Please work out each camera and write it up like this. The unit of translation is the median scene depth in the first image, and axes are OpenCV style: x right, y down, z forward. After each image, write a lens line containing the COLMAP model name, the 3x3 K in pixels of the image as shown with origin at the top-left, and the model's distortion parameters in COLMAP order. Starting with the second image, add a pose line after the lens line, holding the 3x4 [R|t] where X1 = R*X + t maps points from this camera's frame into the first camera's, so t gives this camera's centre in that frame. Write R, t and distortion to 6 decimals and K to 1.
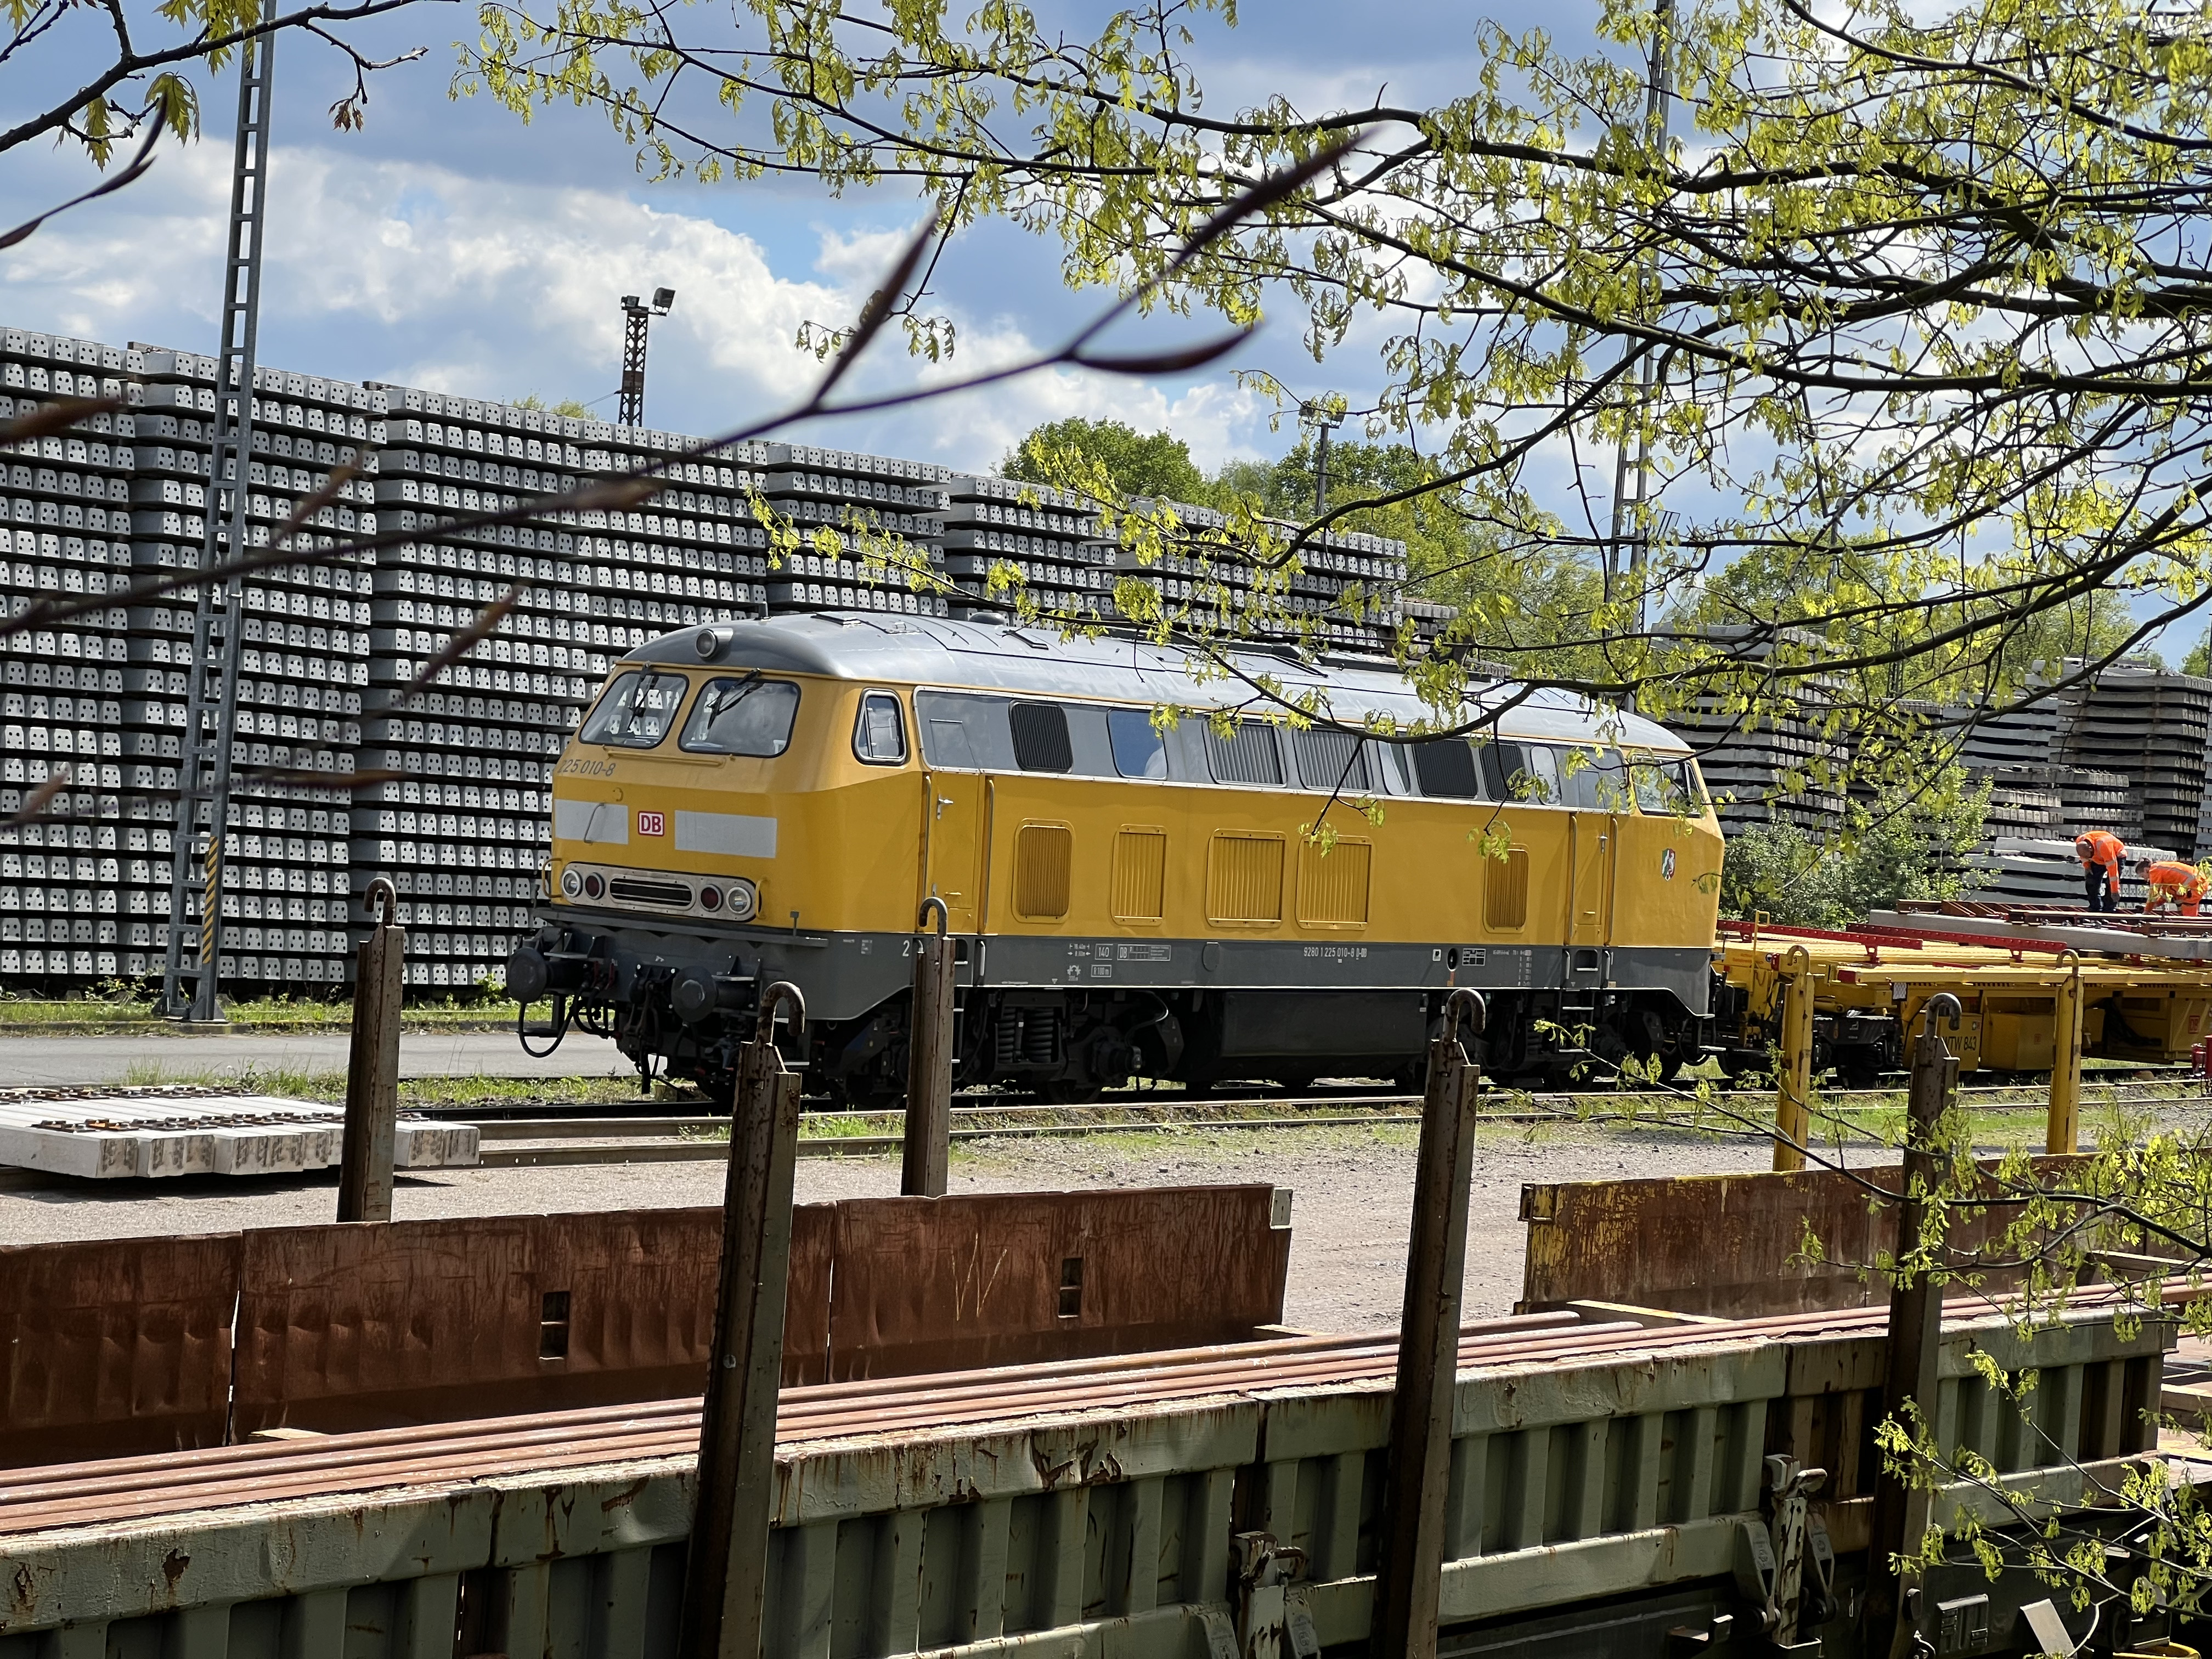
lens RADIAL K [[4992.7, 0, 1102.3], [0, 4992.7, 766.1], [0, 0, 1]] dist [-0.136960, 3.522179]
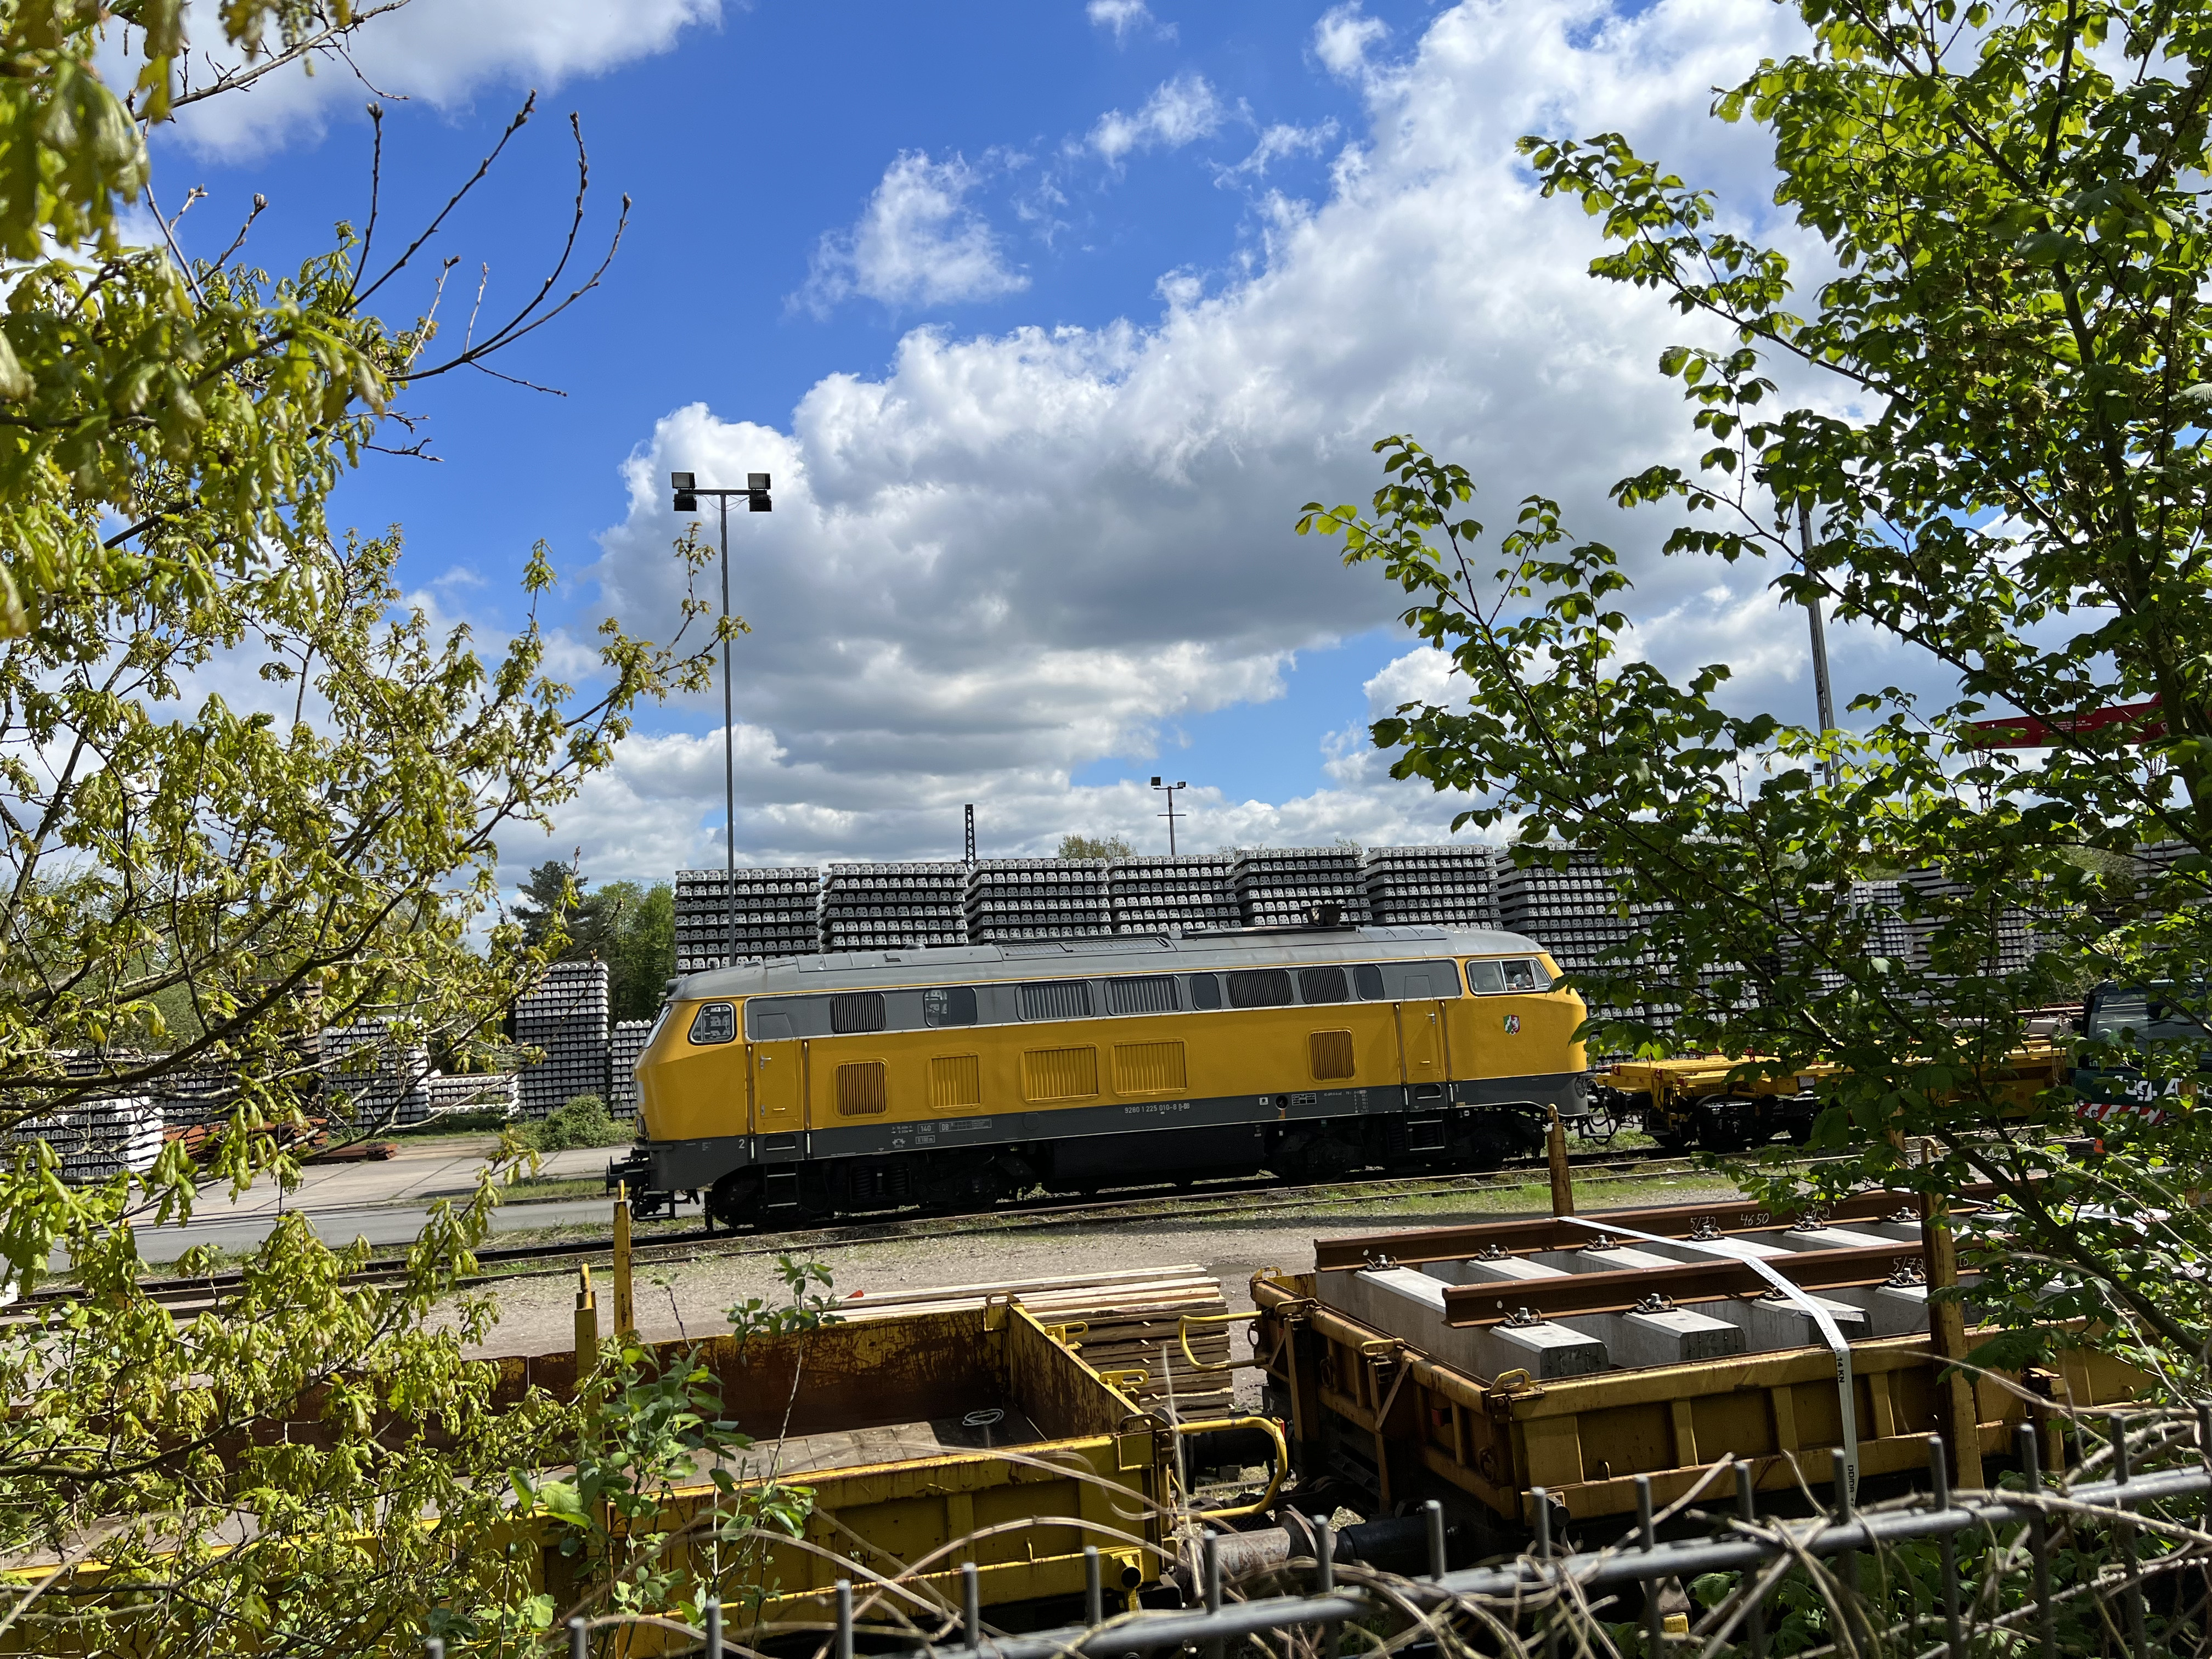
lens RADIAL K [[1664.6, 0, 1084.5], [0, 1664.6, 815.4], [0, 0, 1]] dist [0.168922, -0.258153]
pose [[0.757495, -0.178900, -0.627850, 0.435861], [0.108894, 0.982872, -0.148679, 0.022549], [0.643695, 0.044255, 0.764002, 0.574854]]
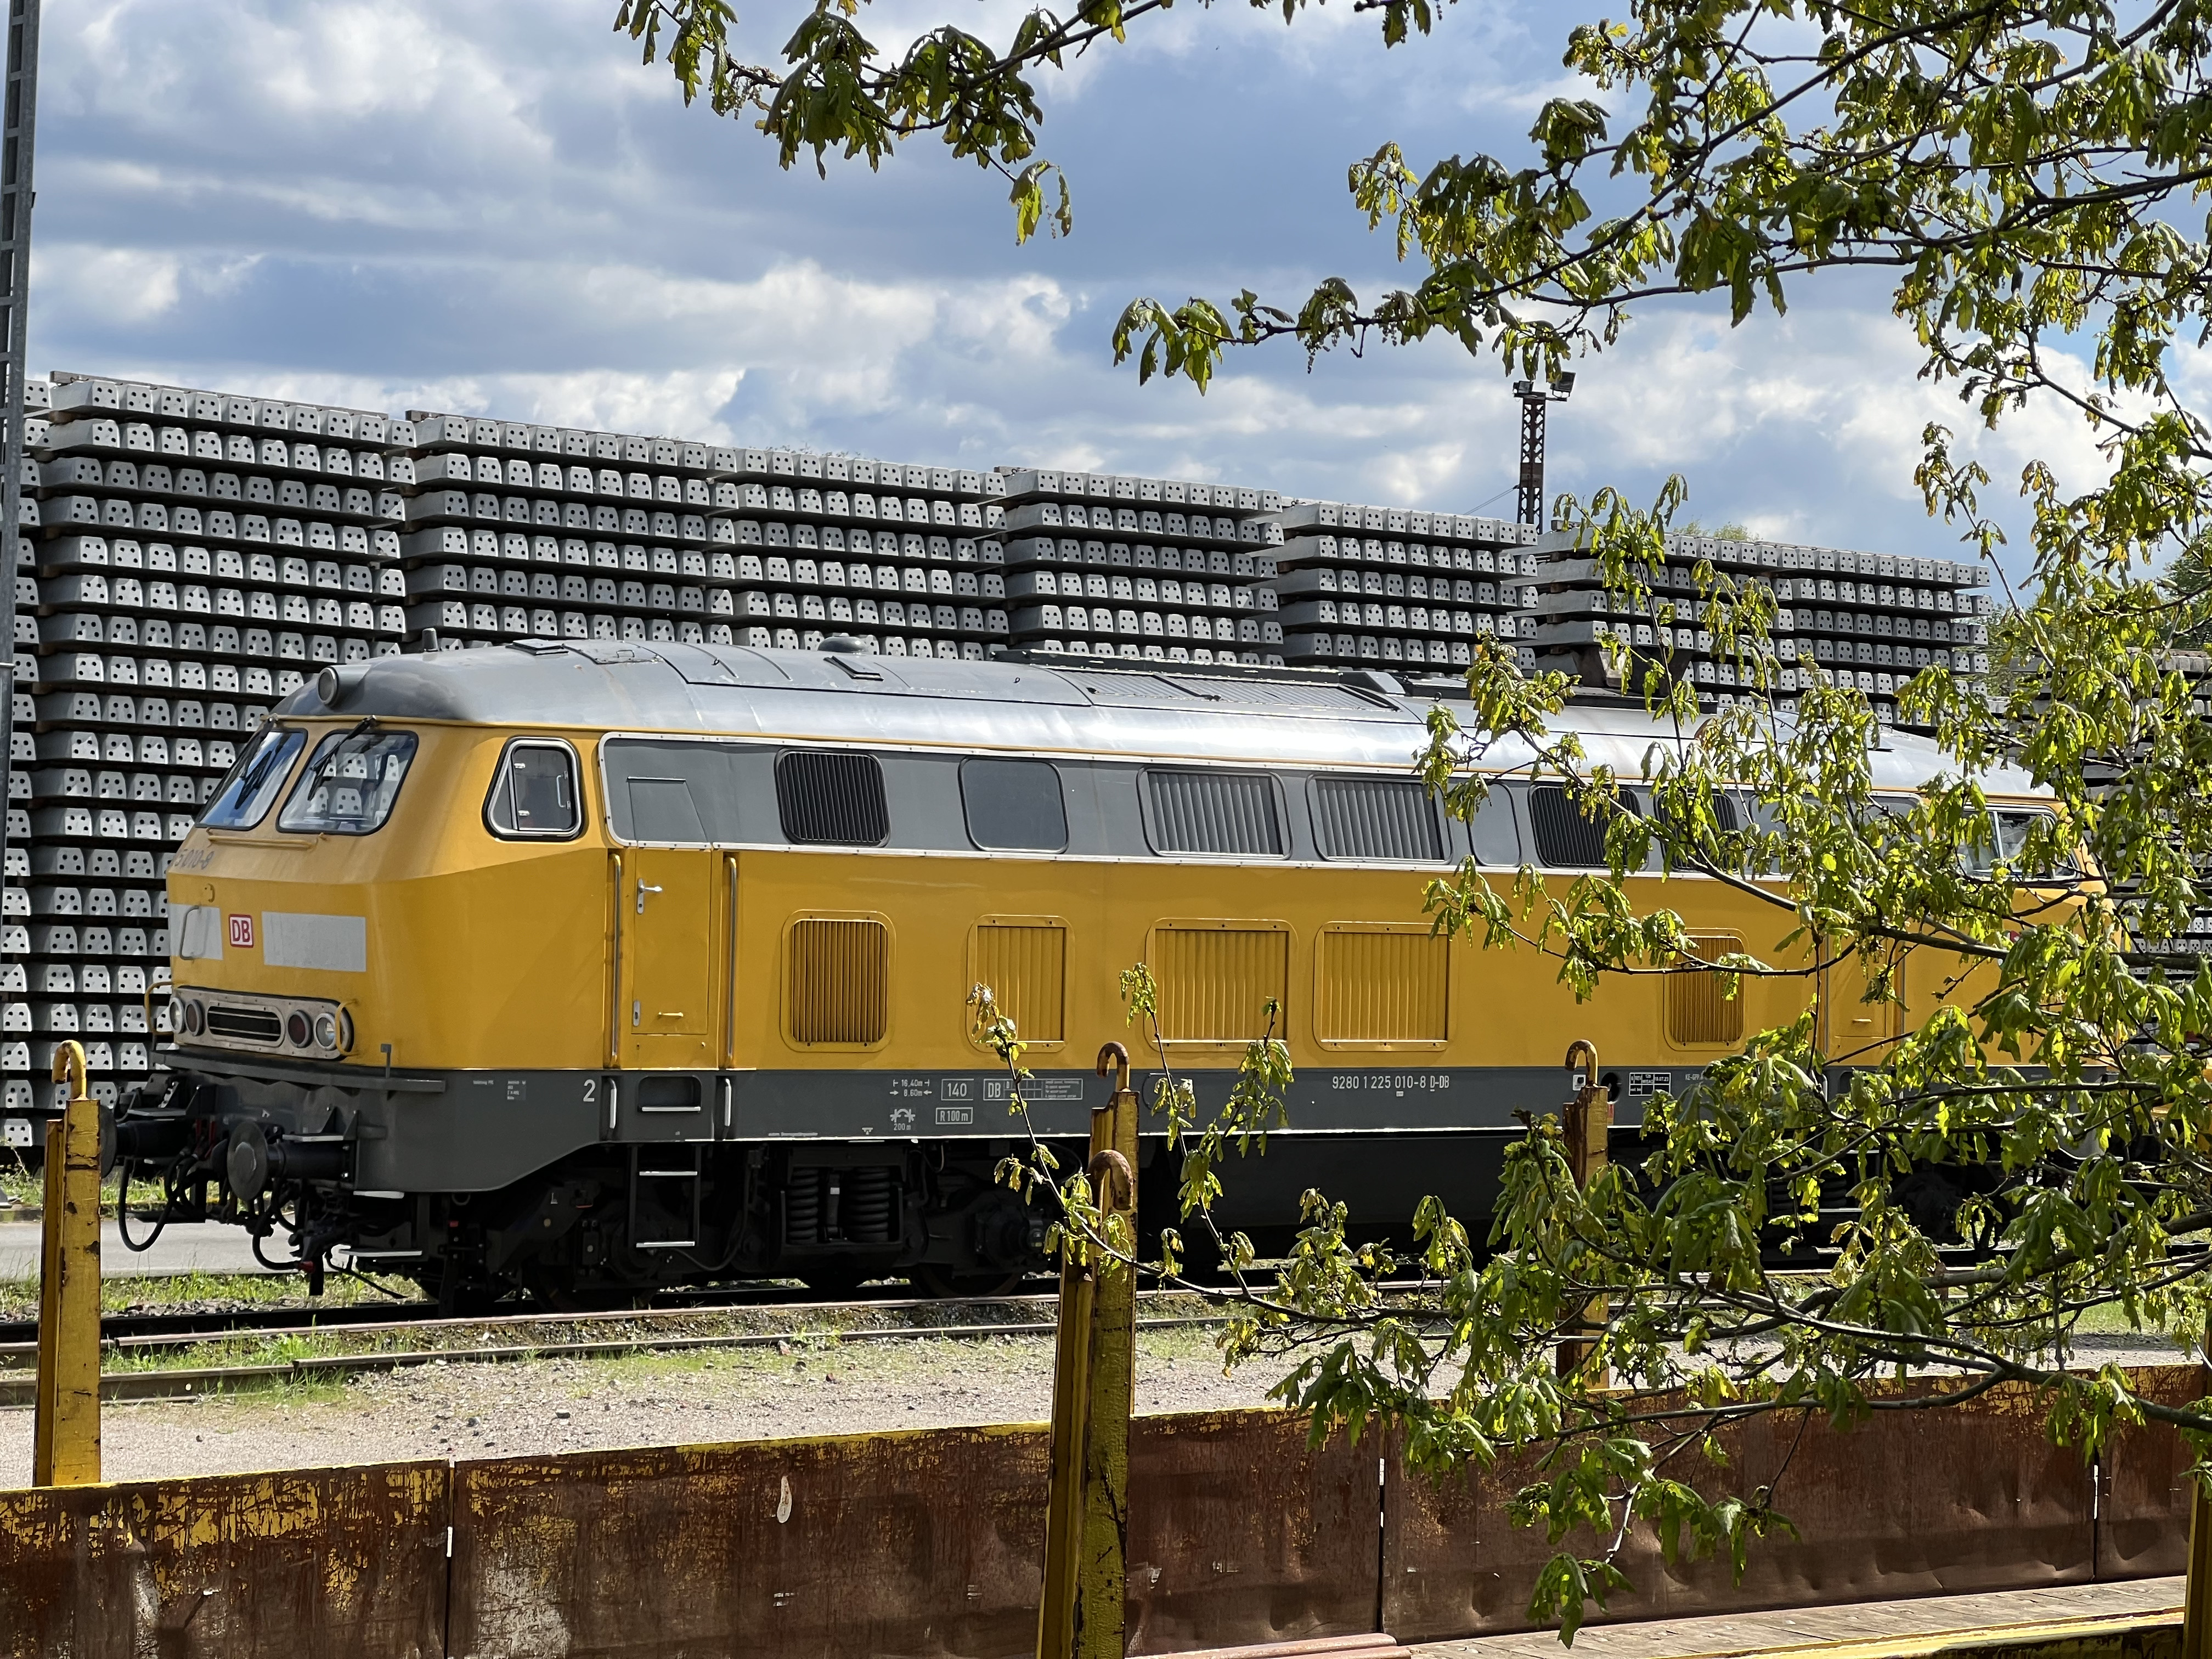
lens RADIAL K [[4992.7, 0, 1102.3], [0, 4992.7, 766.1], [0, 0, 1]] dist [-0.136960, 3.522179]
pose [[0.963712, -0.040302, -0.263886, 0.214765], [0.032395, 0.998888, -0.034252, 0.015597], [0.264973, 0.024461, 0.963946, 0.300217]]
